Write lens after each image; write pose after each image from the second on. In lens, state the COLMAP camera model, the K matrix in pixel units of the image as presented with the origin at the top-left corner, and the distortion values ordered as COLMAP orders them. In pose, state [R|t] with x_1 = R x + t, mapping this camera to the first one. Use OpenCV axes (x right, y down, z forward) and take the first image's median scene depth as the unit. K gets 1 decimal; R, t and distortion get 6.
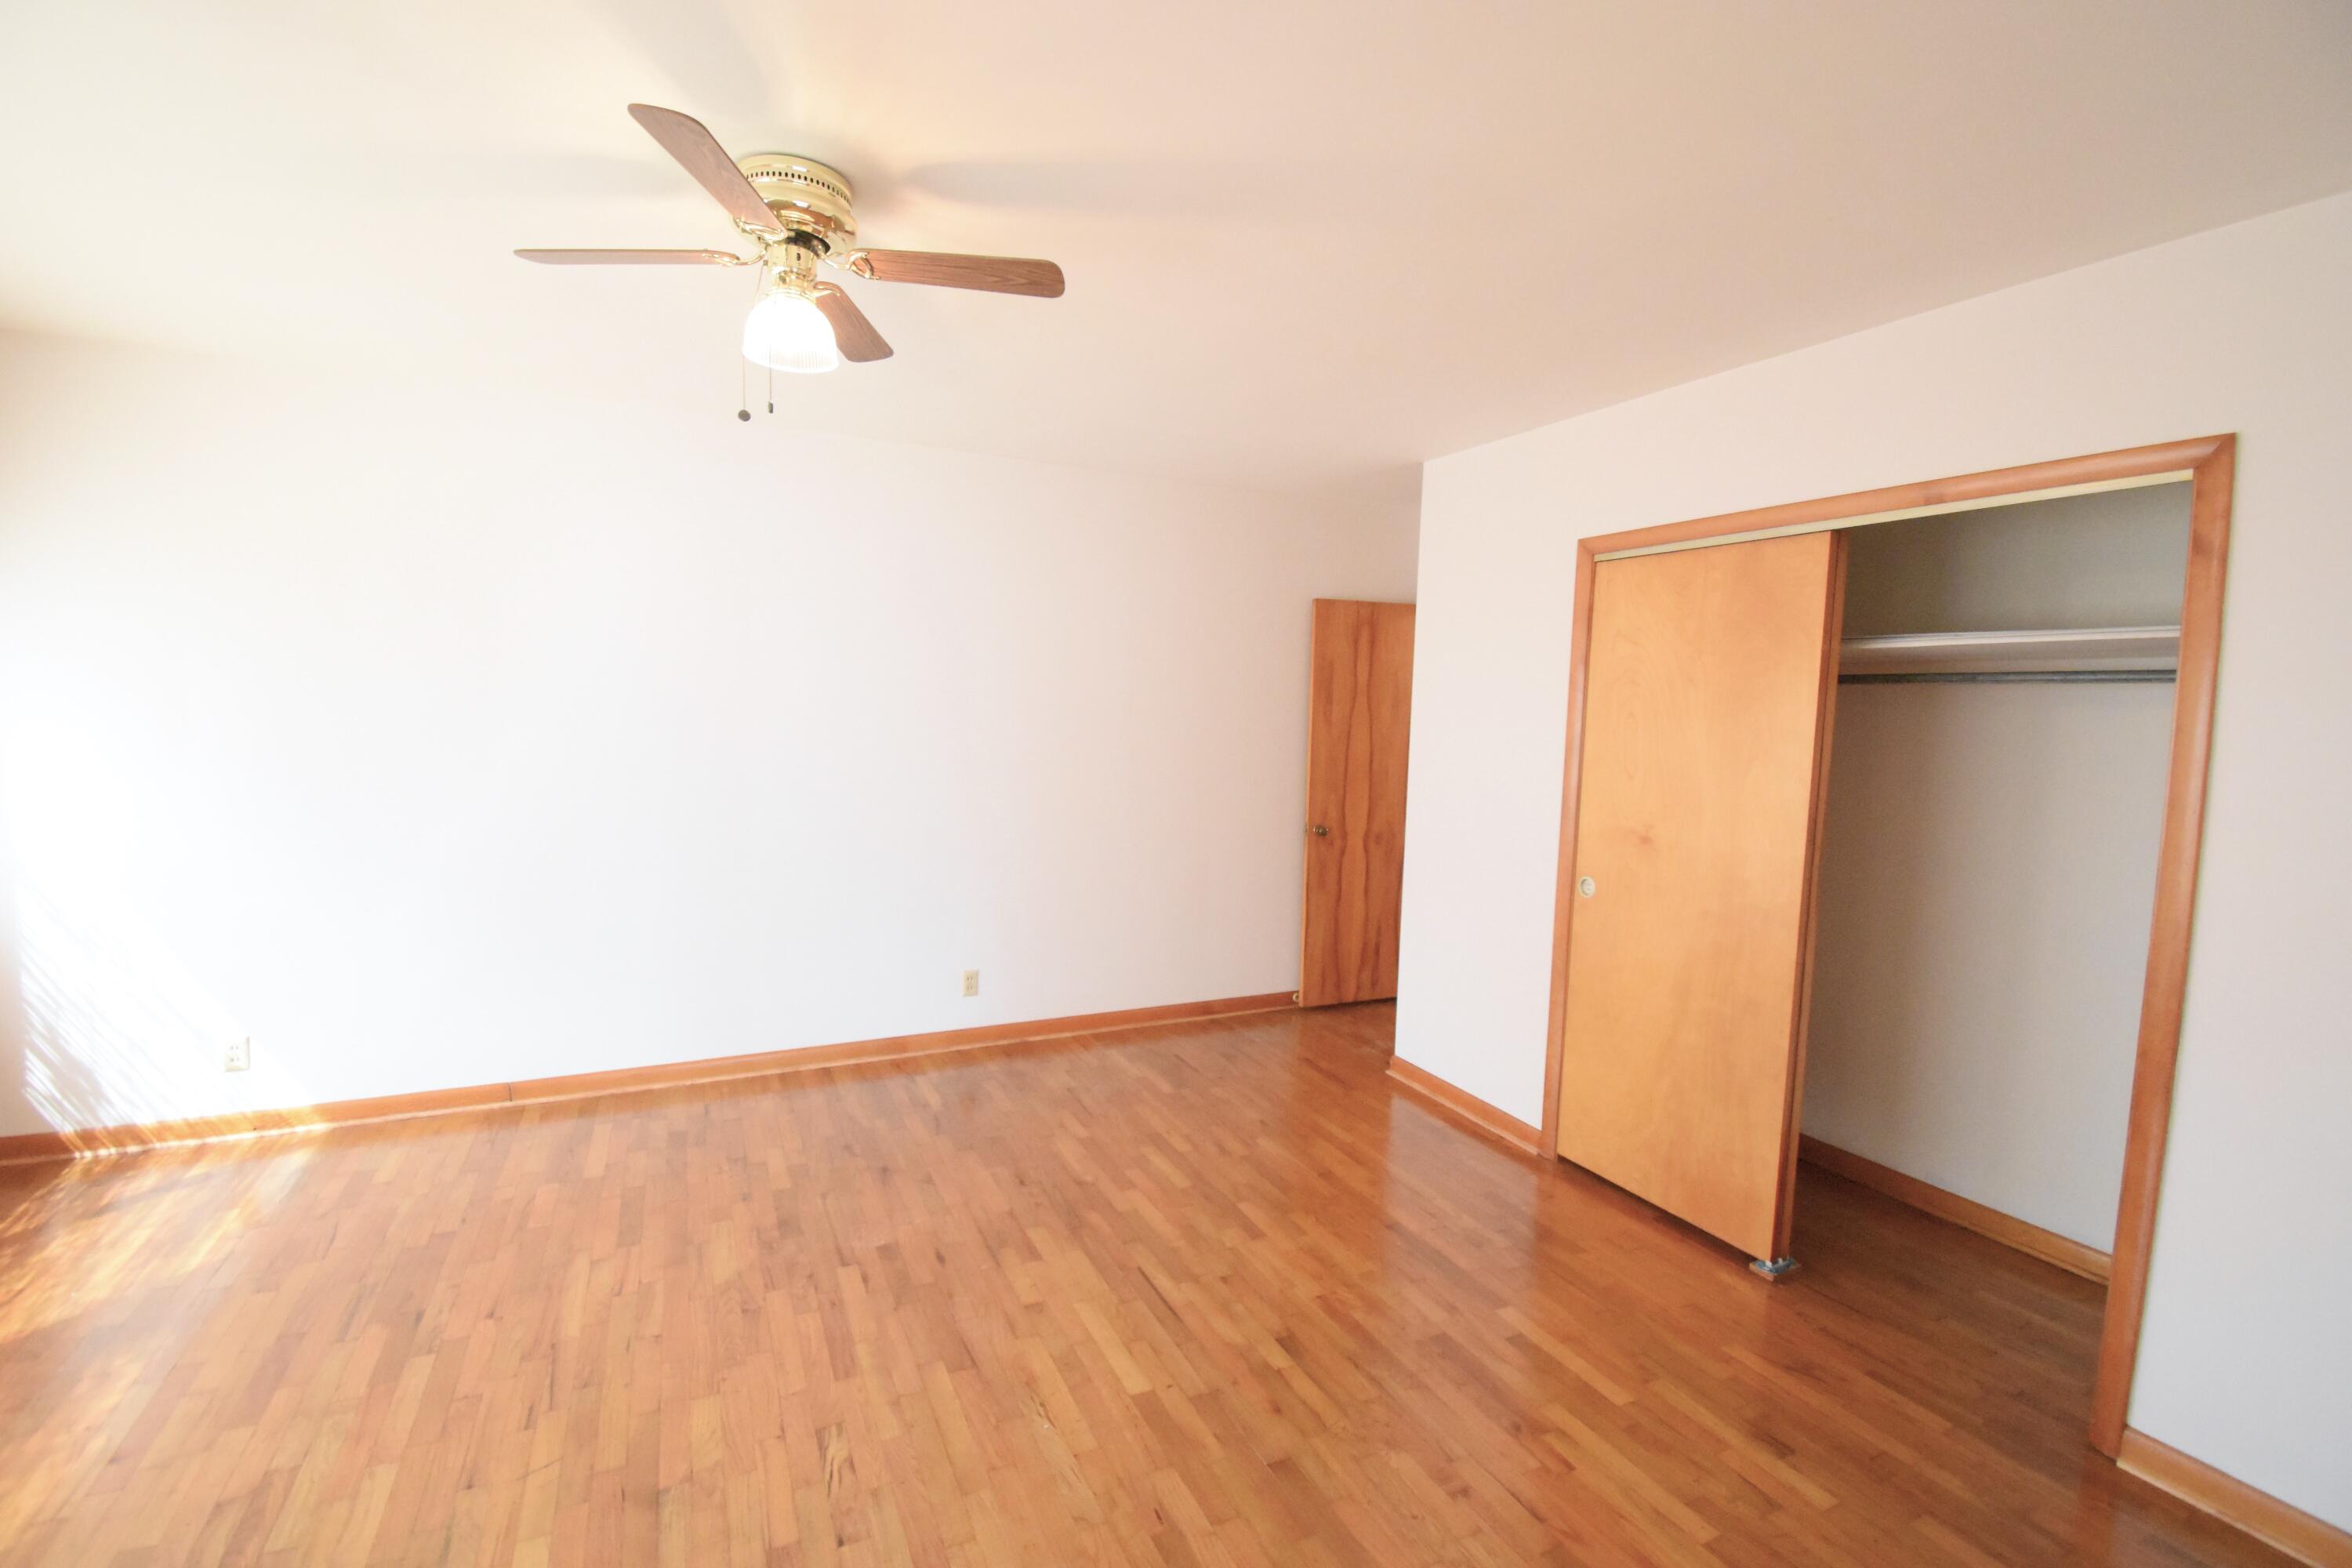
lens RADIAL K [[1037.4, 0, 1176.0], [0, 1037.4, 784.0], [0, 0, 1]] dist [0.022435, -0.028316]
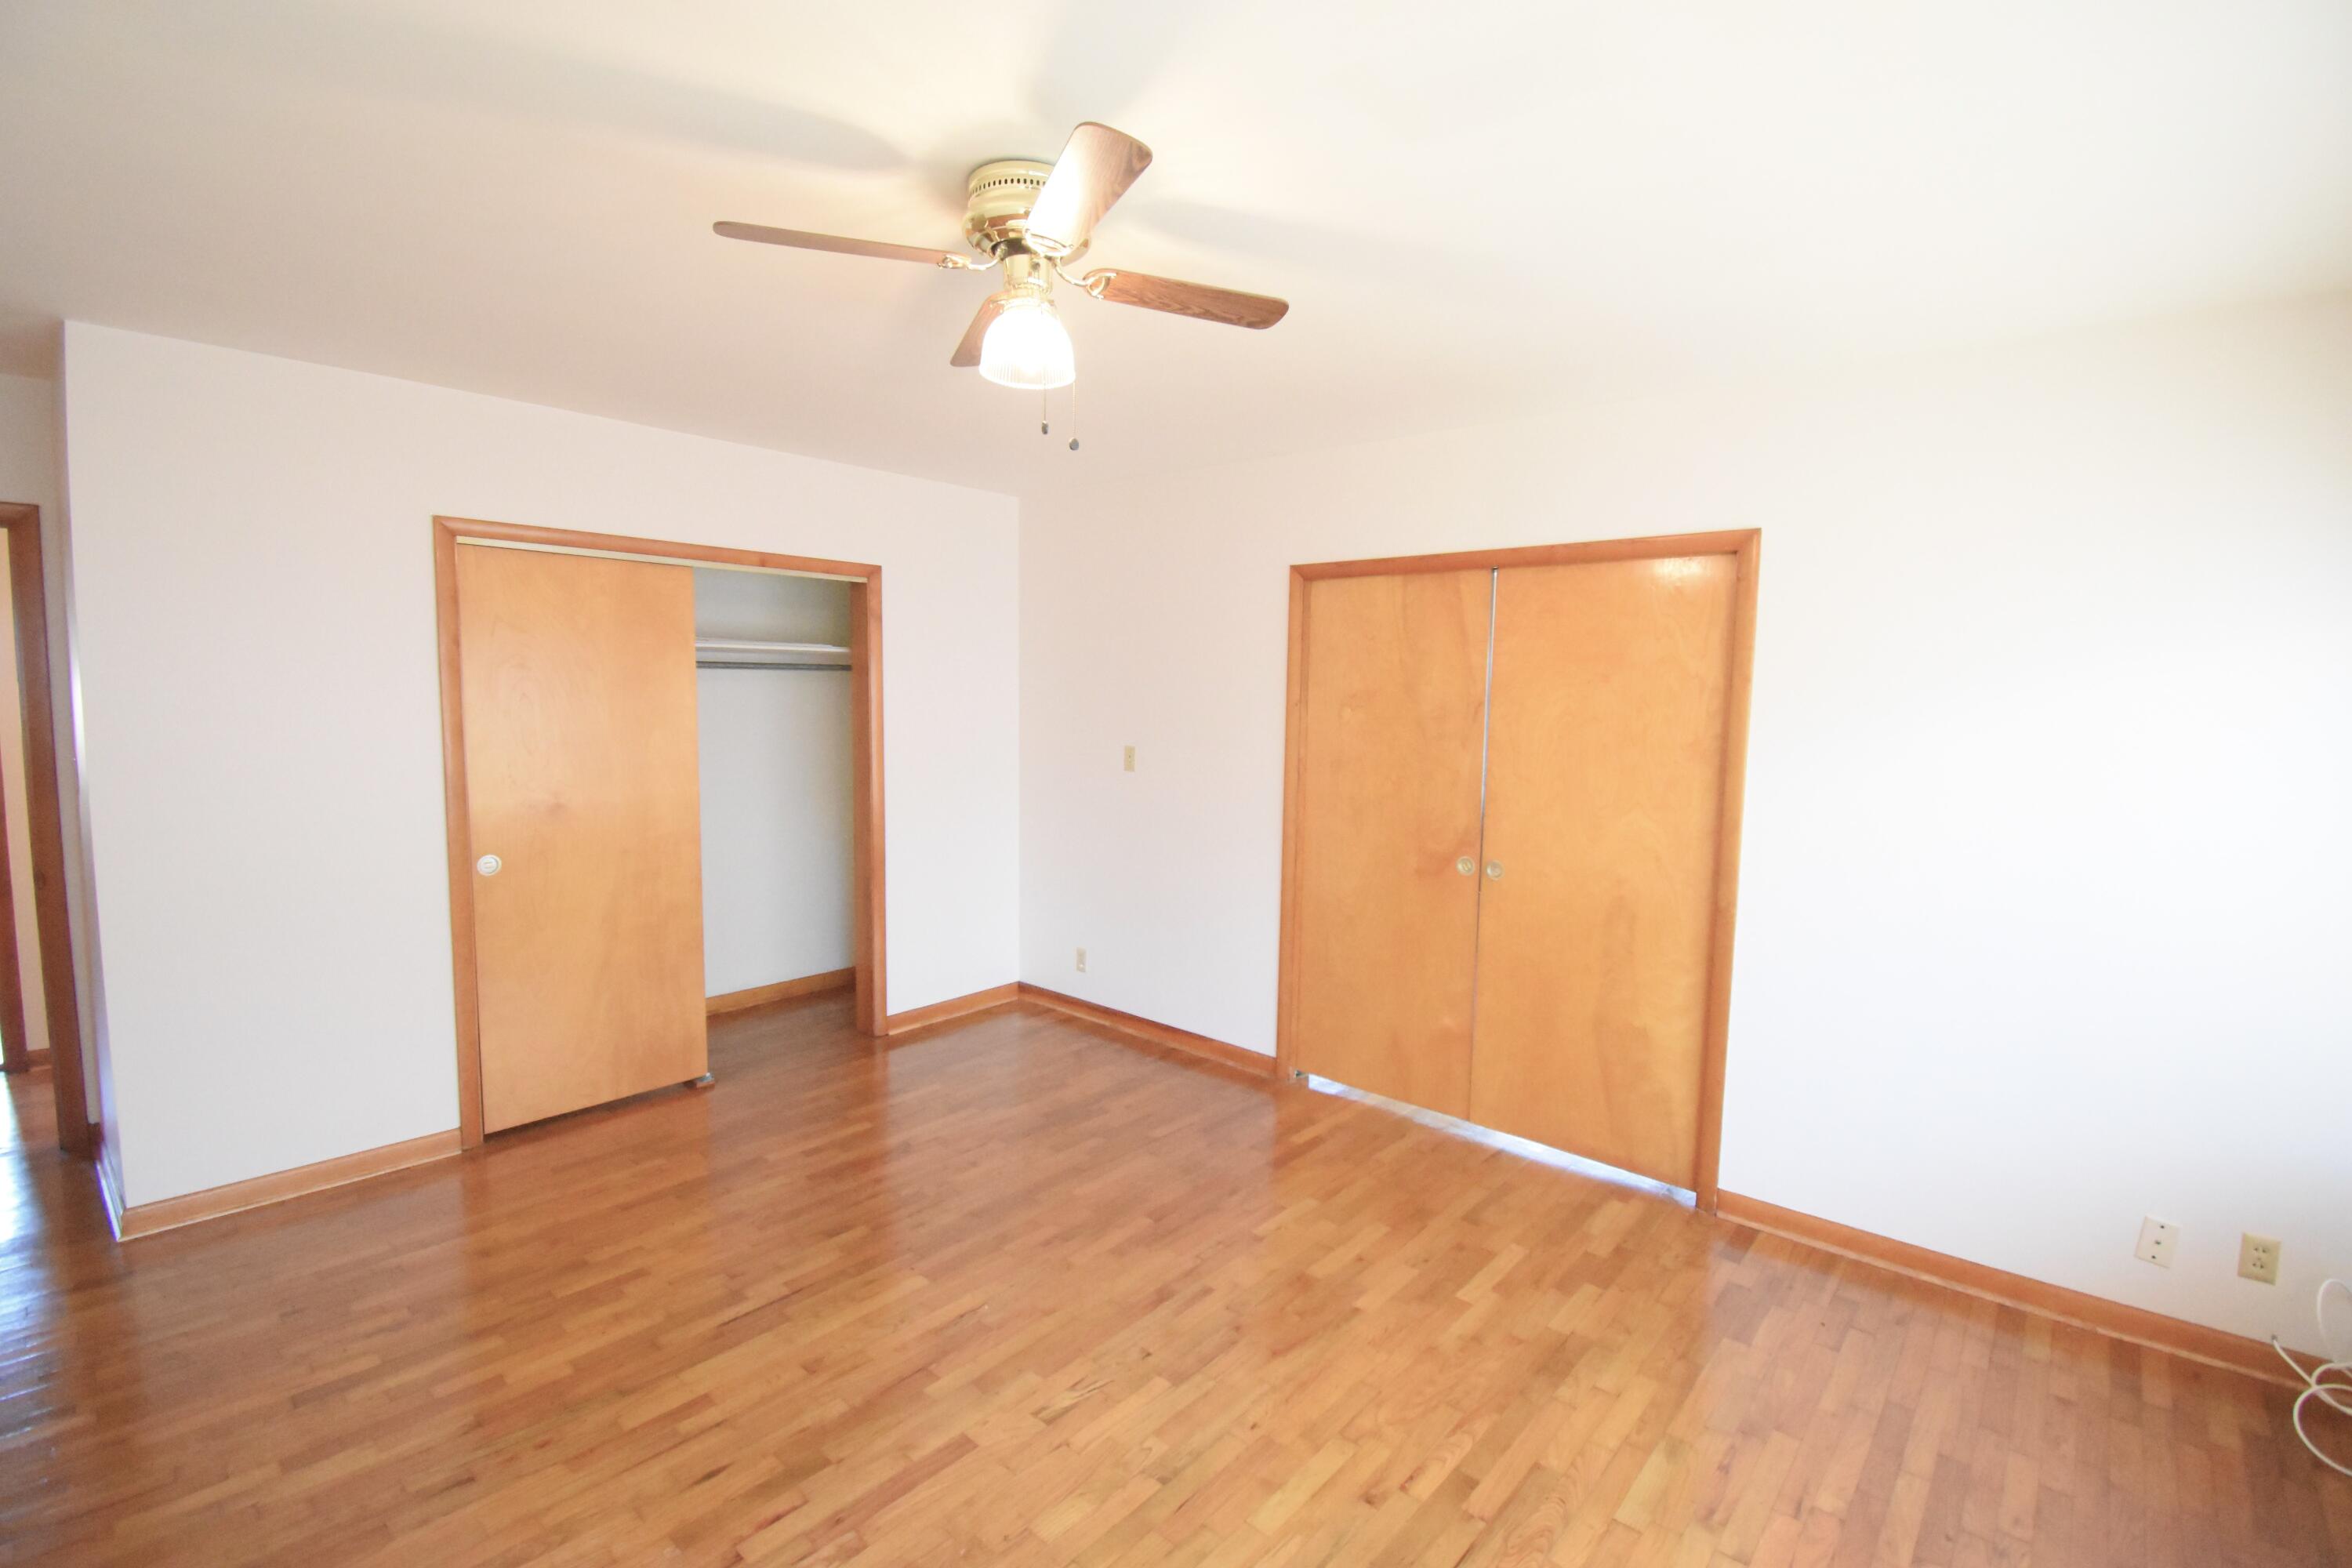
lens RADIAL K [[1037.4, 0, 1176.0], [0, 1037.4, 784.0], [0, 0, 1]] dist [0.022435, -0.028316]
pose [[-0.383107, -0.123945, 0.915351, -0.812321], [0.041900, 0.987605, 0.151266, -0.108945], [-0.922753, 0.096304, -0.373165, 0.771115]]
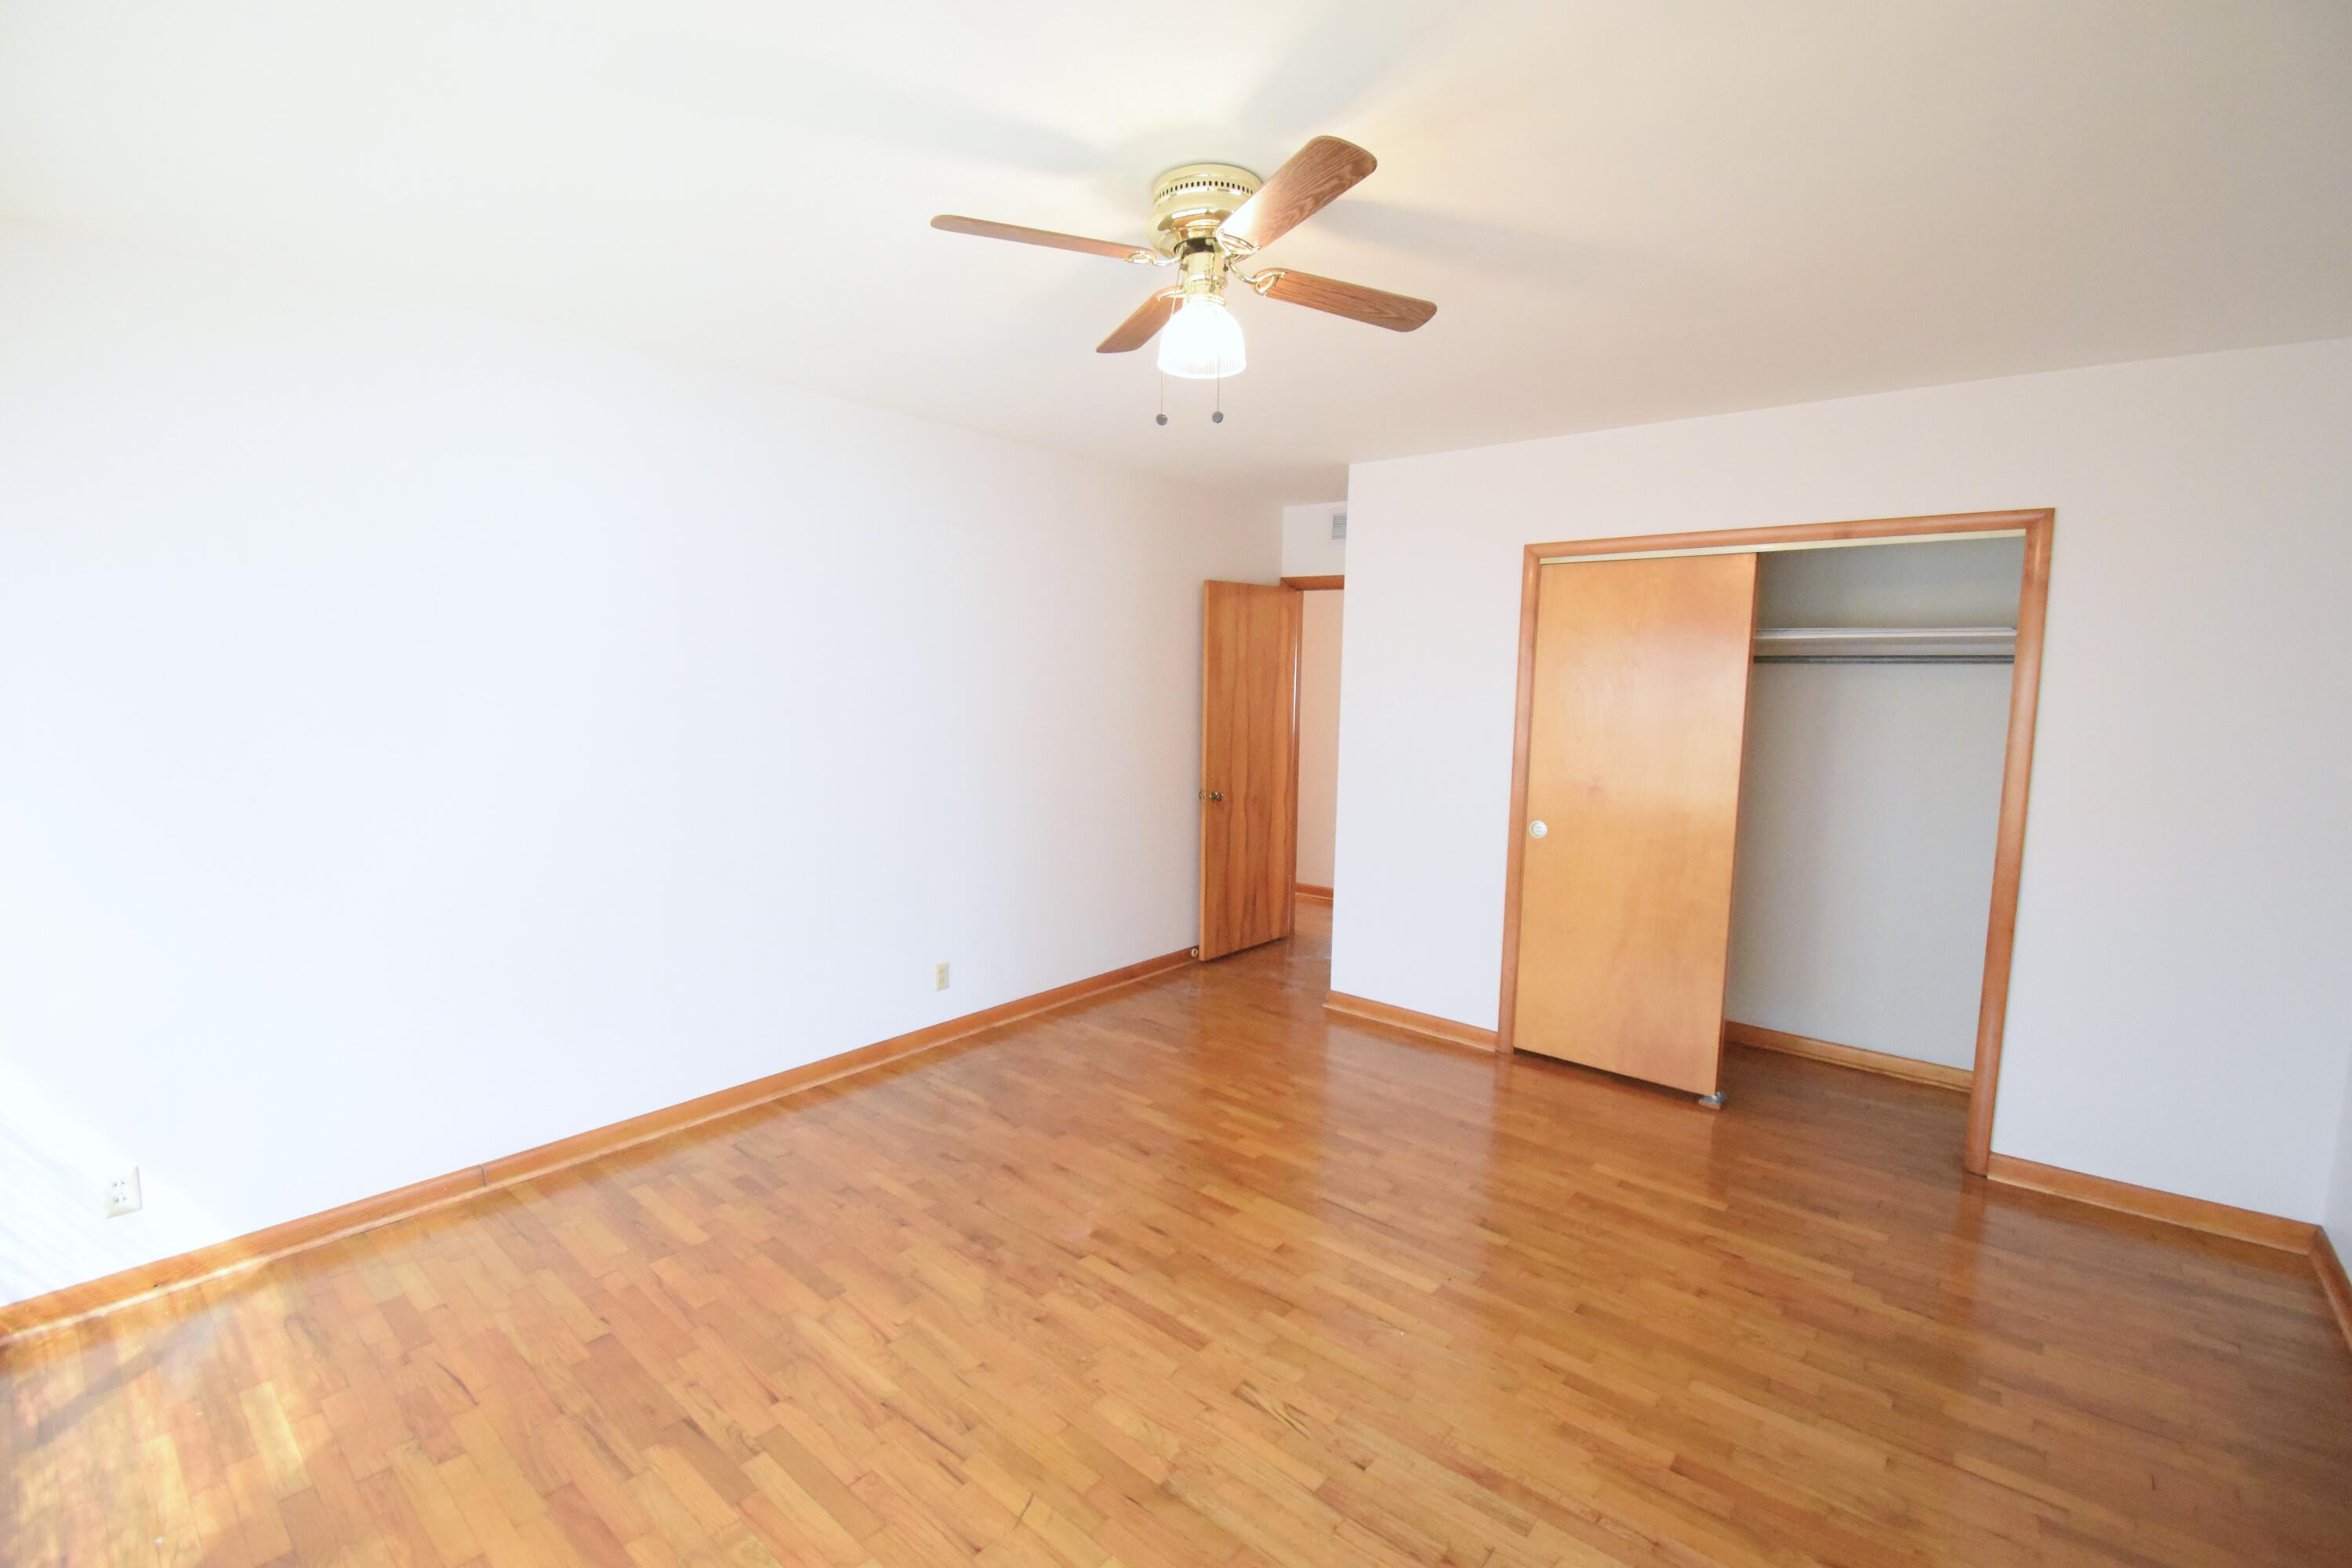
lens RADIAL K [[1035.9, 0, 1176.0], [0, 1035.9, 784.0], [0, 0, 1]] dist [0.018548, -0.025717]
pose [[0.916318, -0.056926, 0.396384, -0.496779], [0.041512, 0.998015, 0.047365, -0.031575], [-0.398293, -0.026947, 0.916862, 0.046111]]
